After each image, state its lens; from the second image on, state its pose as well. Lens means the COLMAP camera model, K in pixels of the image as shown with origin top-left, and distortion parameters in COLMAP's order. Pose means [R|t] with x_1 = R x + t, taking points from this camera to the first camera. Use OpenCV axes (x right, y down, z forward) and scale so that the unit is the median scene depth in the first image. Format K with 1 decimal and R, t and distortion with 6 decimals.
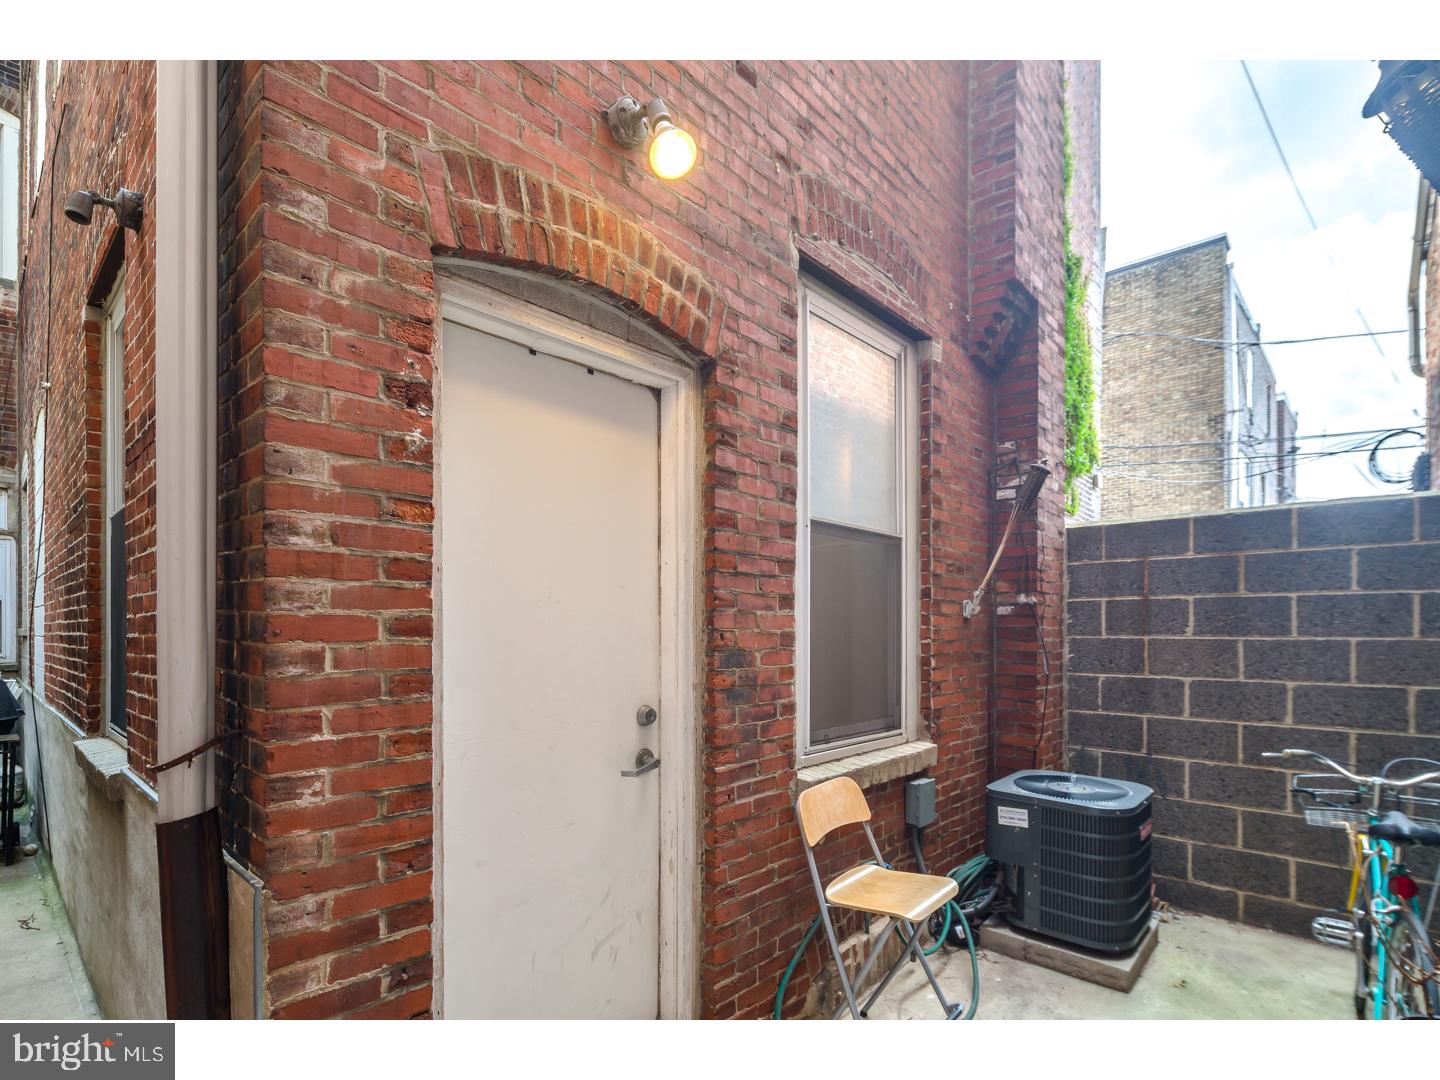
lens RADIAL K [[699.2, 0, 725.6], [0, 699.2, 562.6], [0, 0, 1]] dist [0.000579, -0.000462]
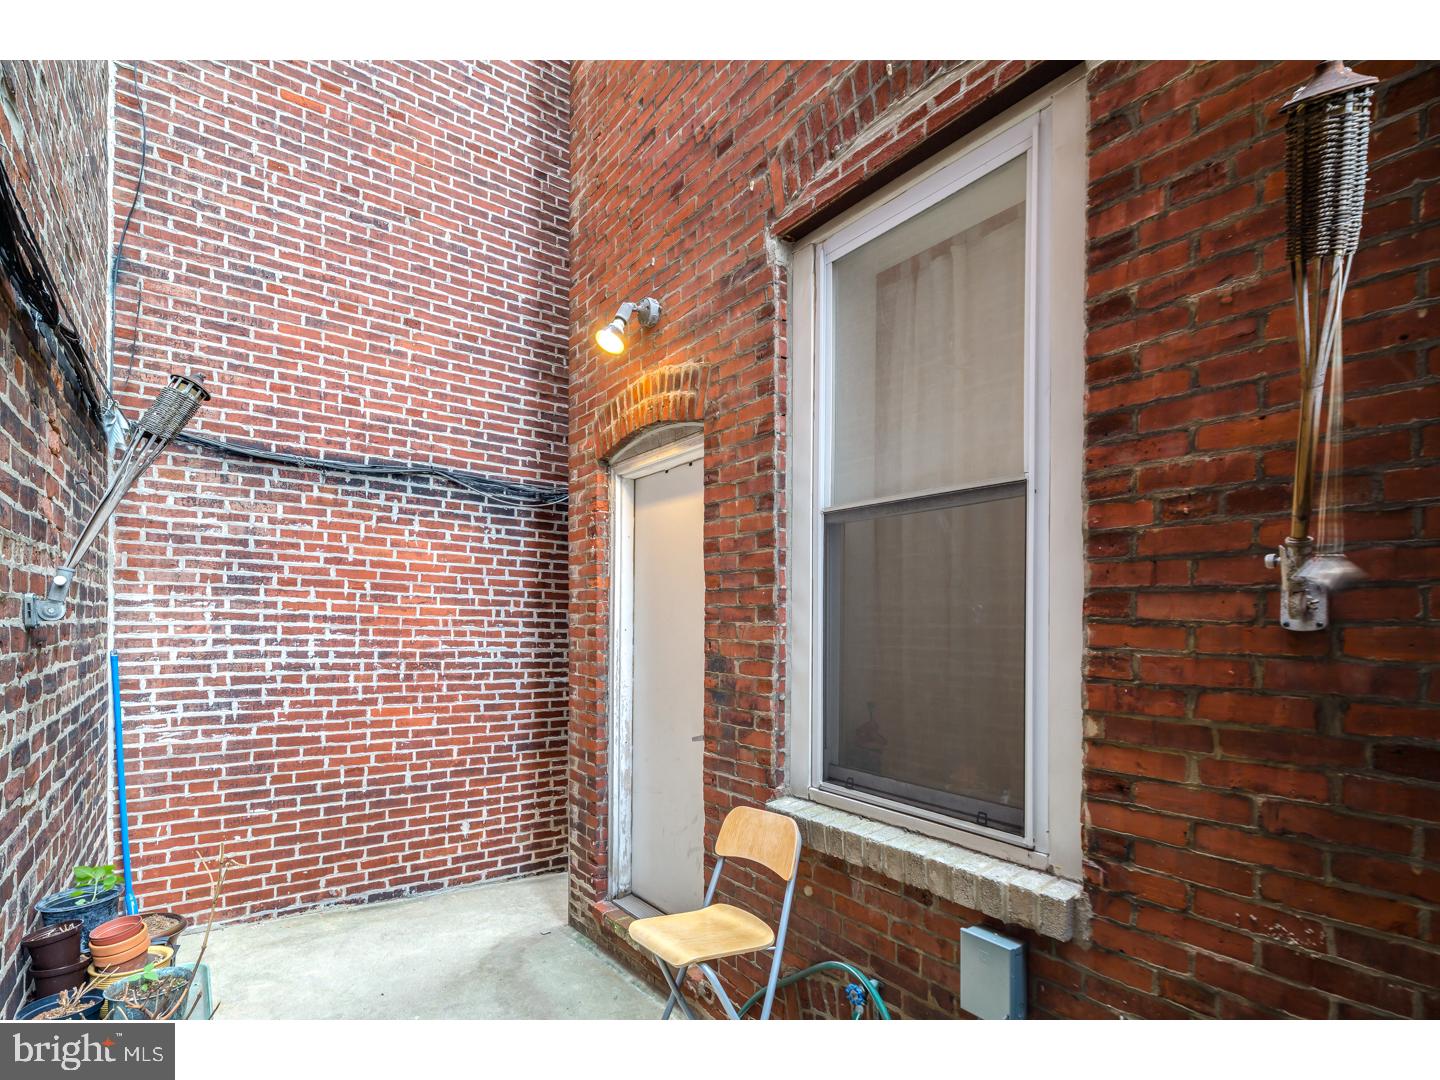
lens RADIAL K [[699.2, 0, 725.6], [0, 699.2, 562.6], [0, 0, 1]] dist [0.000579, -0.000462]
pose [[-0.187553, -0.093194, -0.977823, 1.175678], [0.074997, 0.991224, -0.108856, 0.099317], [0.979387, -0.093750, -0.178918, 1.253344]]
